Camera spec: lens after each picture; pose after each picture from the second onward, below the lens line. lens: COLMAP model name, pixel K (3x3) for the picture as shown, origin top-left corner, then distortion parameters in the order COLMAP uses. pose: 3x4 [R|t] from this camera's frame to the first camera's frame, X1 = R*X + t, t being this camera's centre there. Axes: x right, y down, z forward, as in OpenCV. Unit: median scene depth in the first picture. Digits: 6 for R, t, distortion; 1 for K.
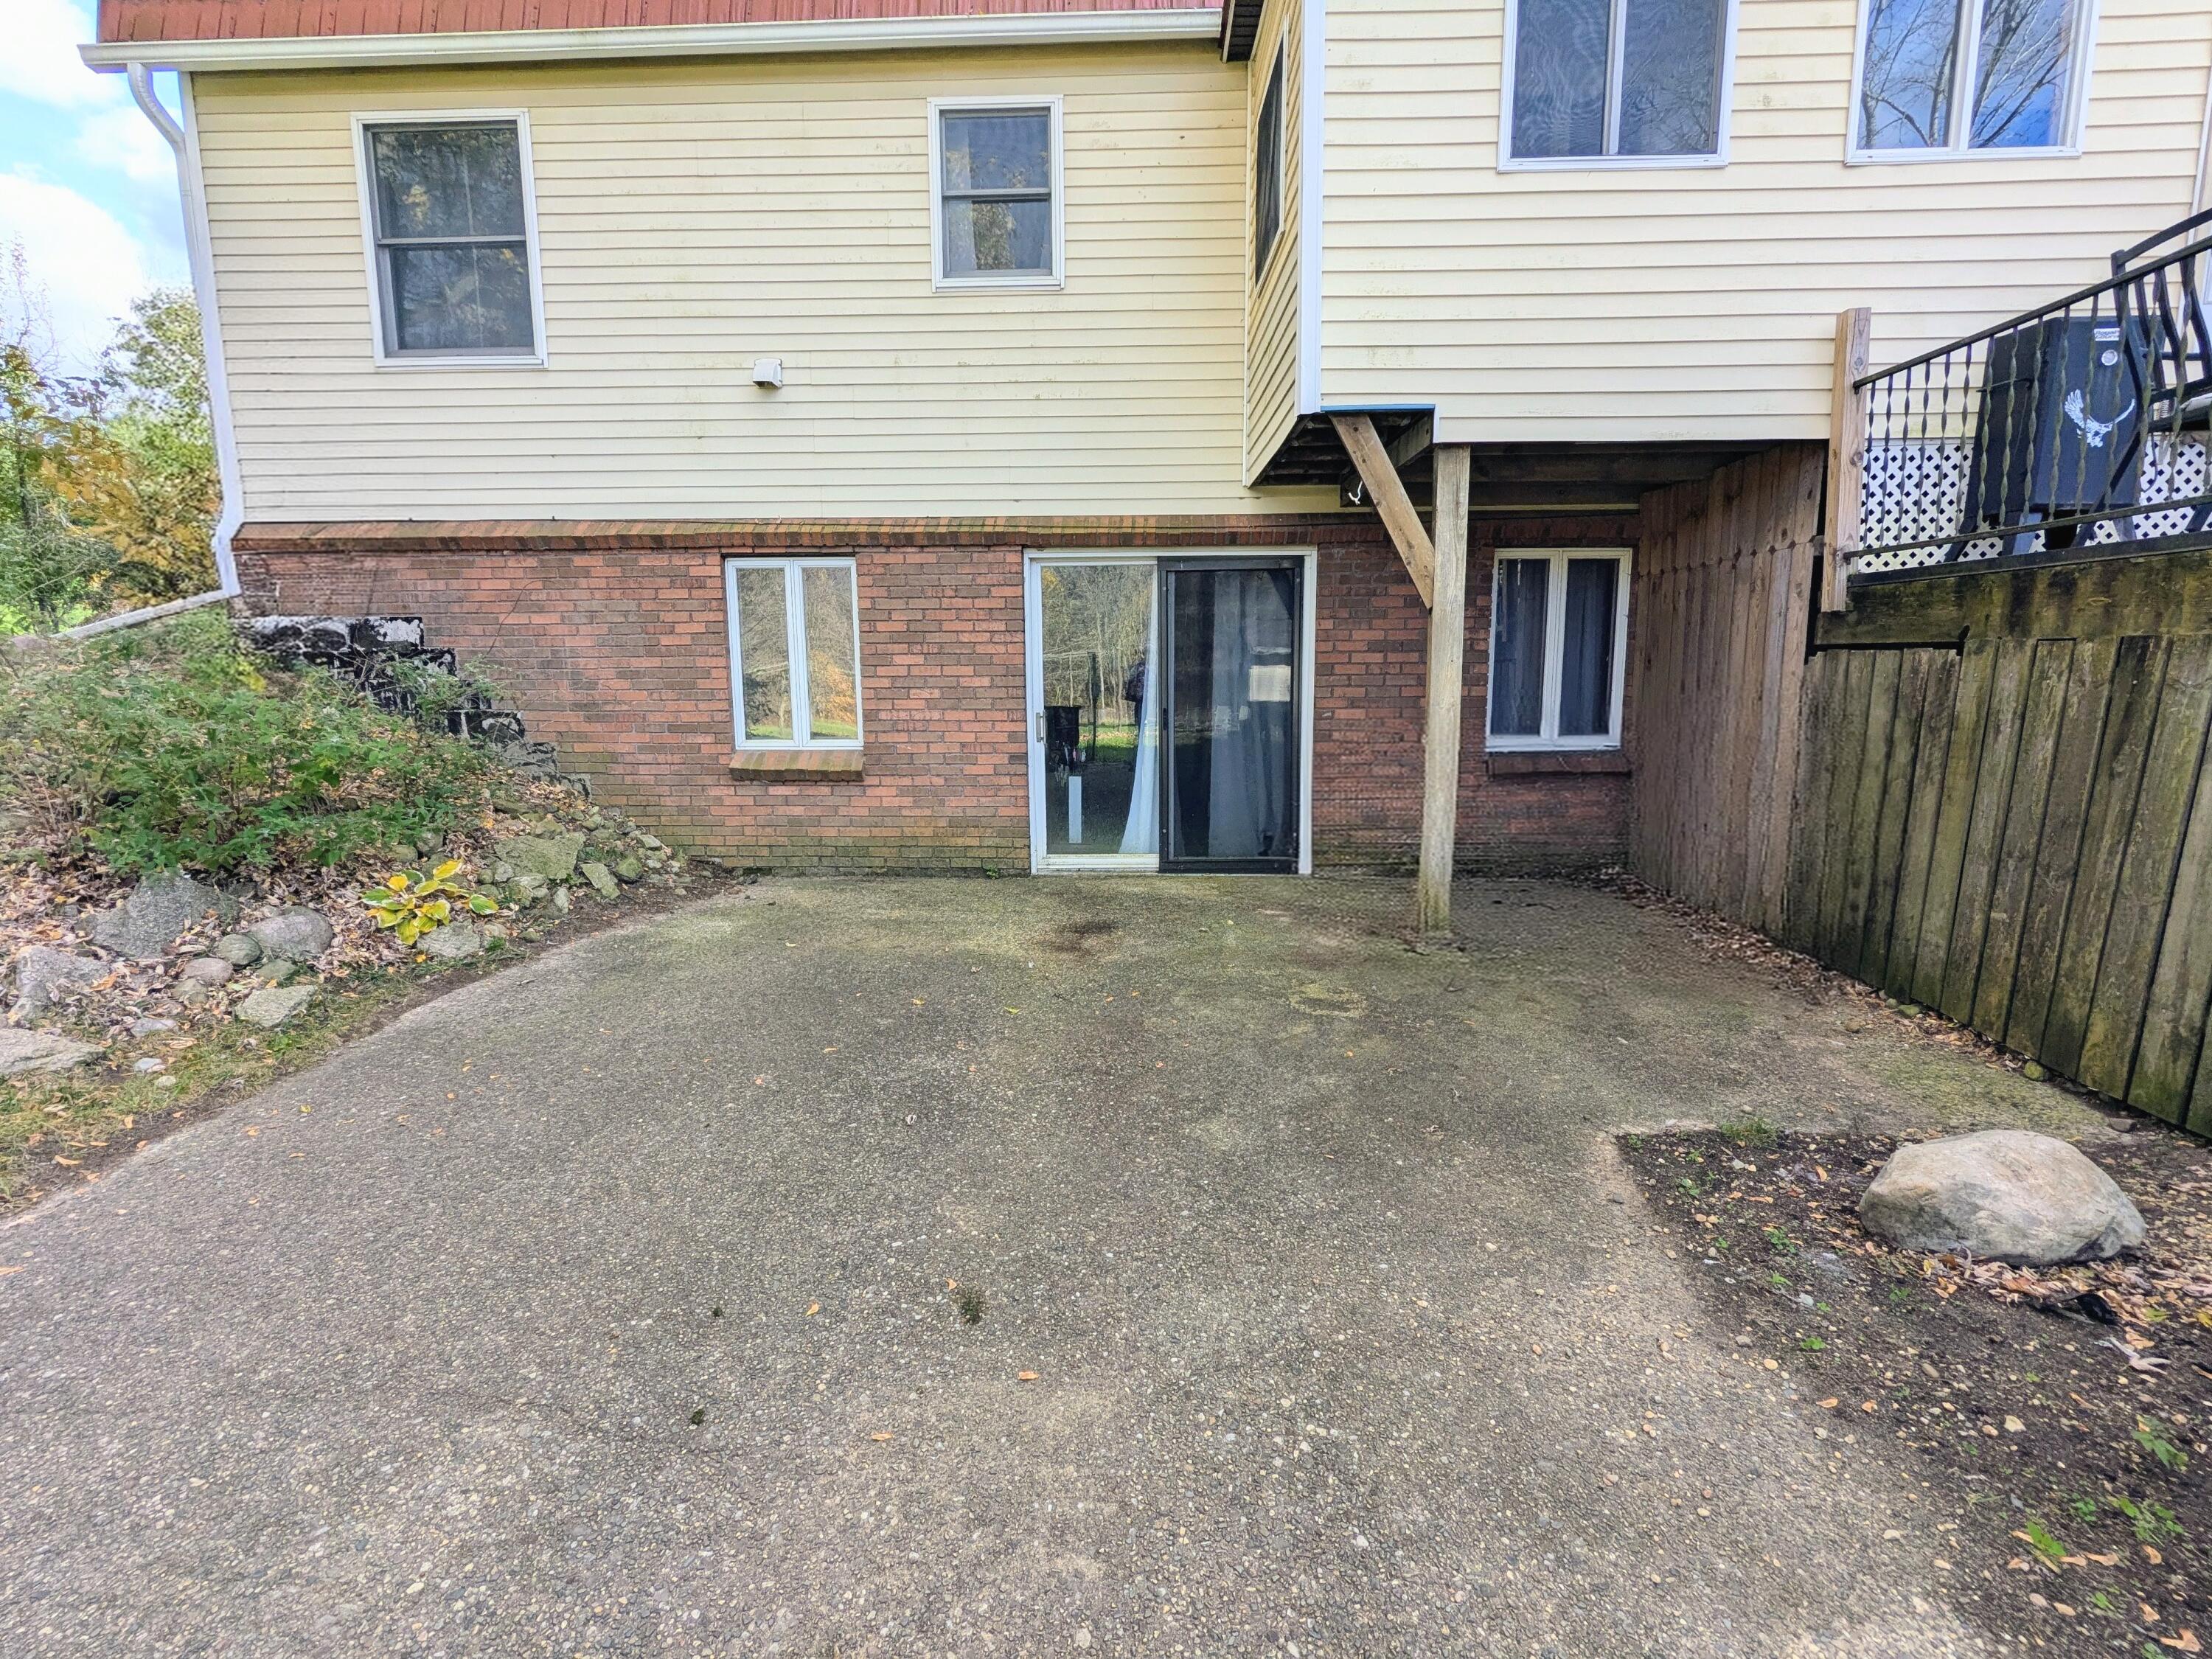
lens RADIAL K [[1085.2, 0, 1106.0], [0, 1085.2, 829.5], [0, 0, 1]] dist [0.000971, -0.000617]
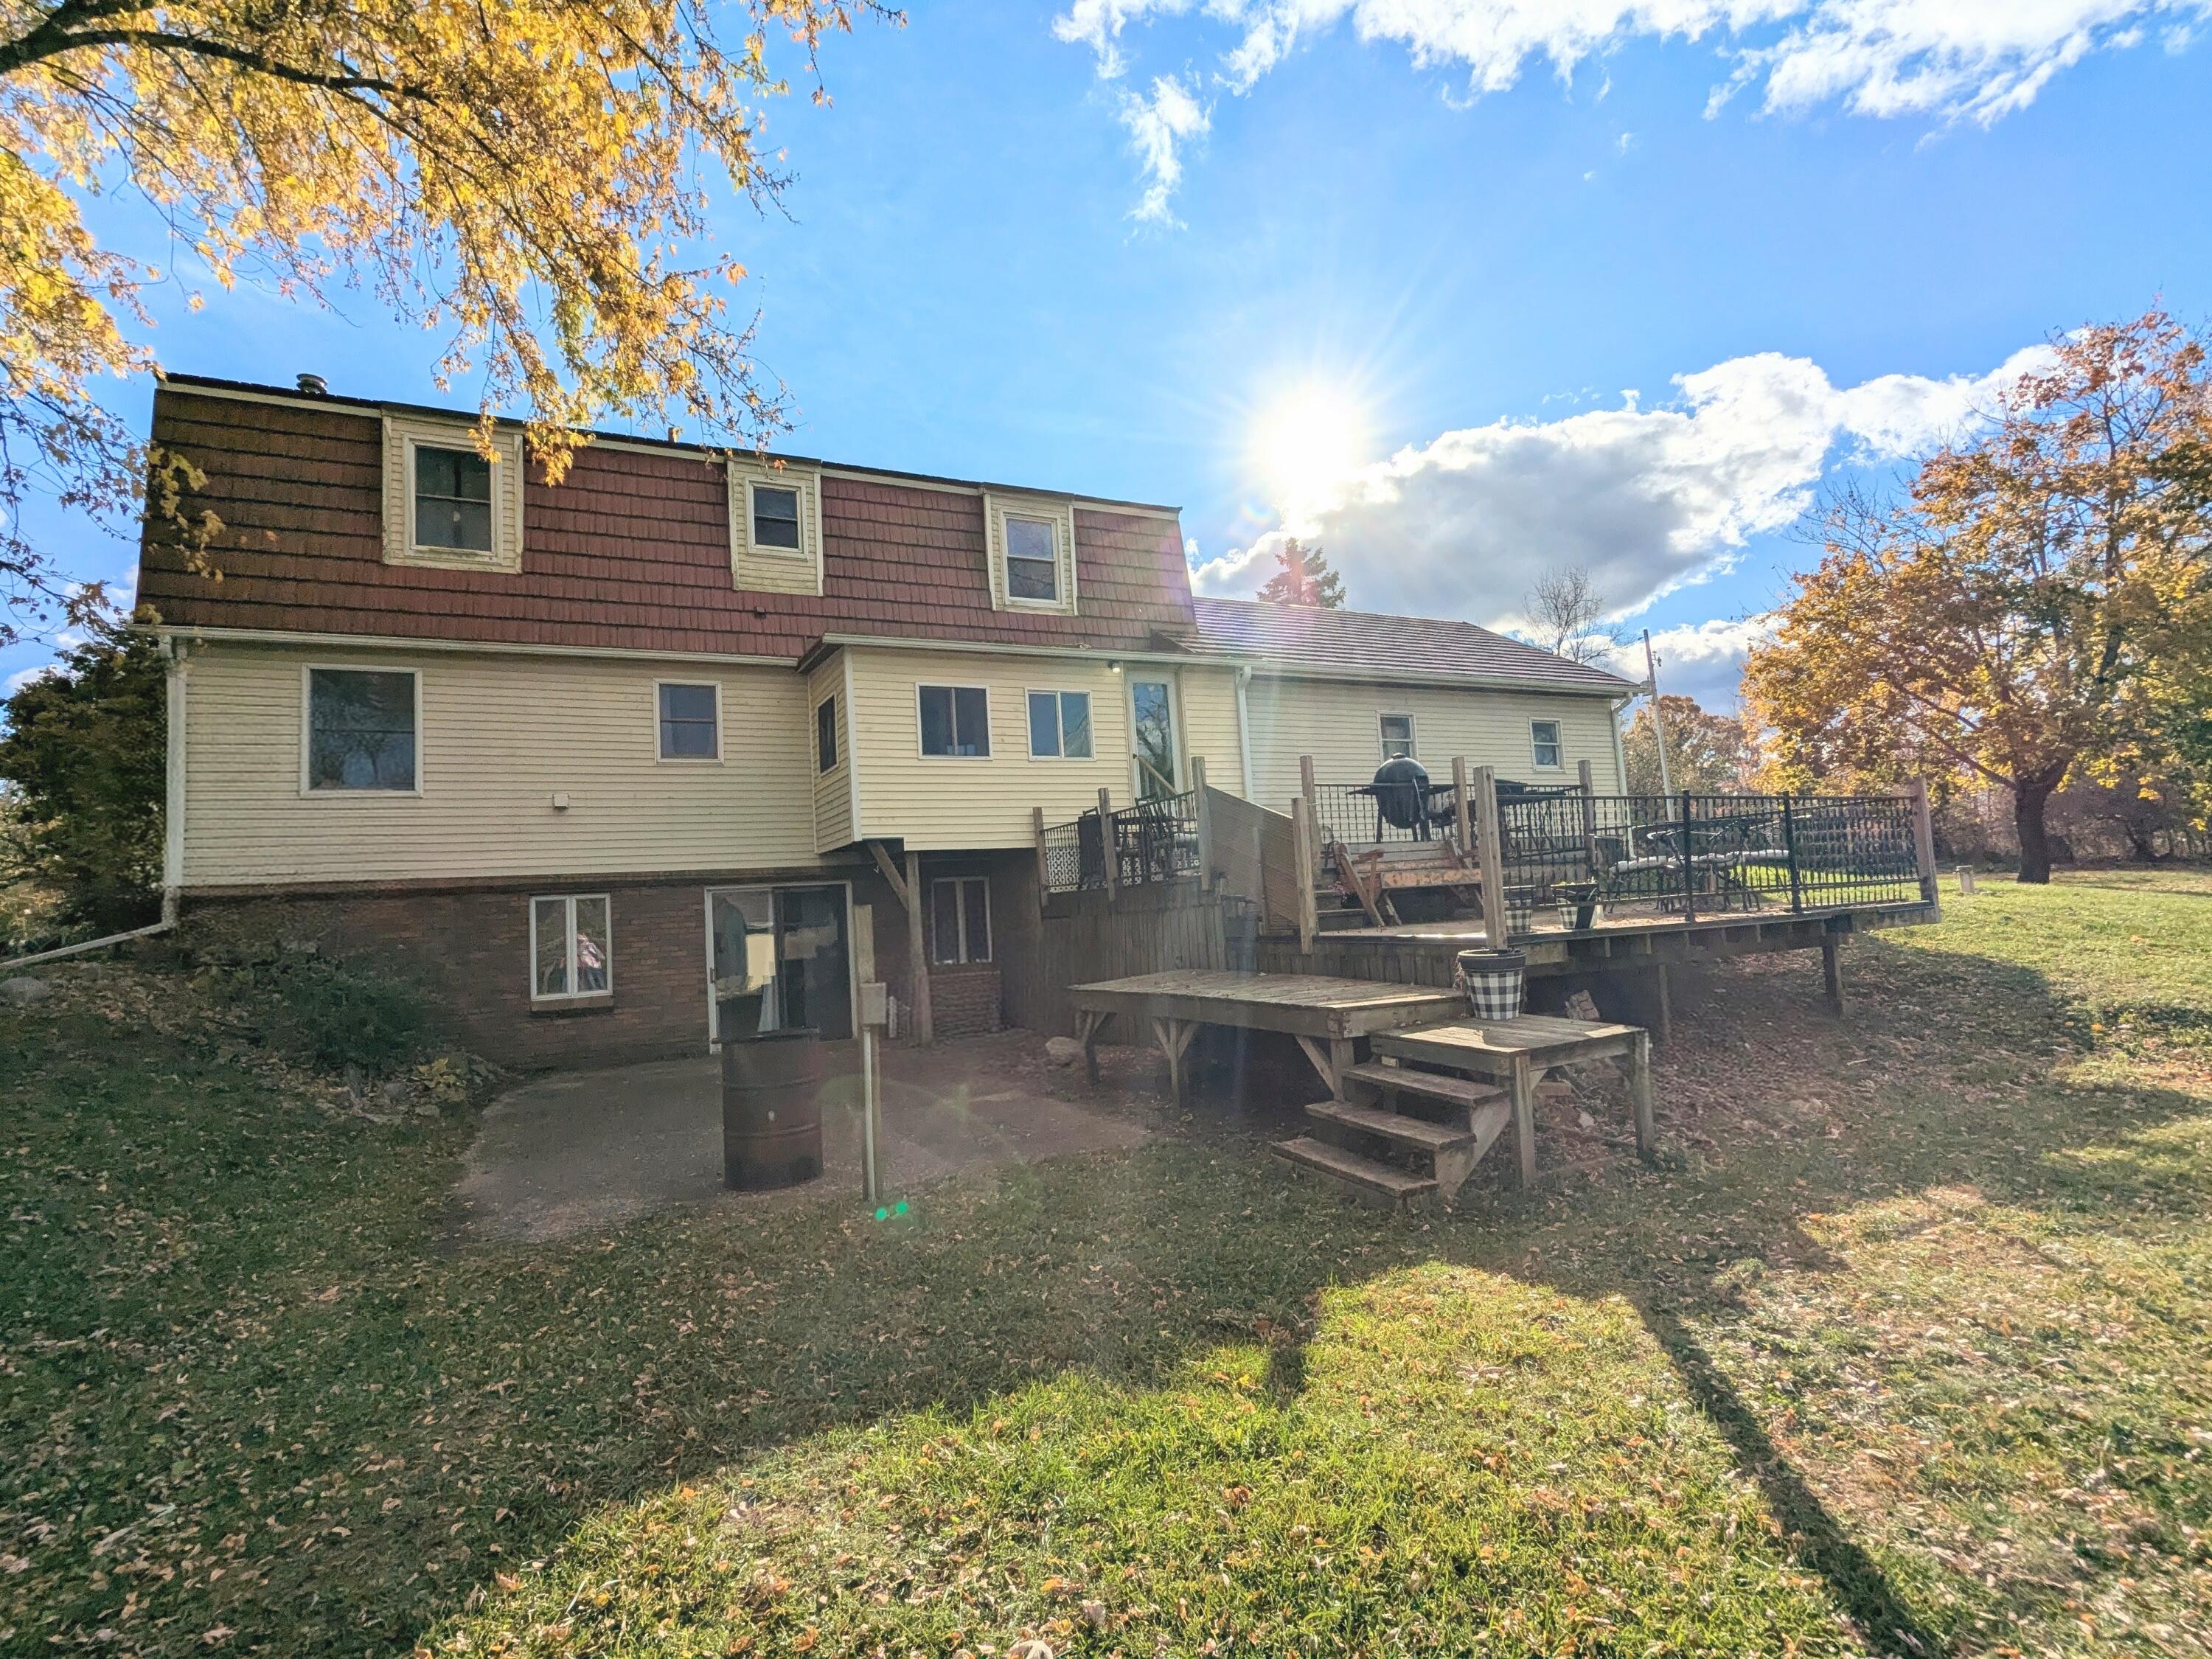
lens RADIAL K [[1085.2, 0, 1106.0], [0, 1085.2, 829.5], [0, 0, 1]] dist [0.000971, -0.000617]
pose [[0.884653, -0.007513, 0.466190, -0.359129], [0.125810, 0.966629, -0.223162, 0.181917], [-0.448956, 0.256072, 0.856076, -1.087380]]
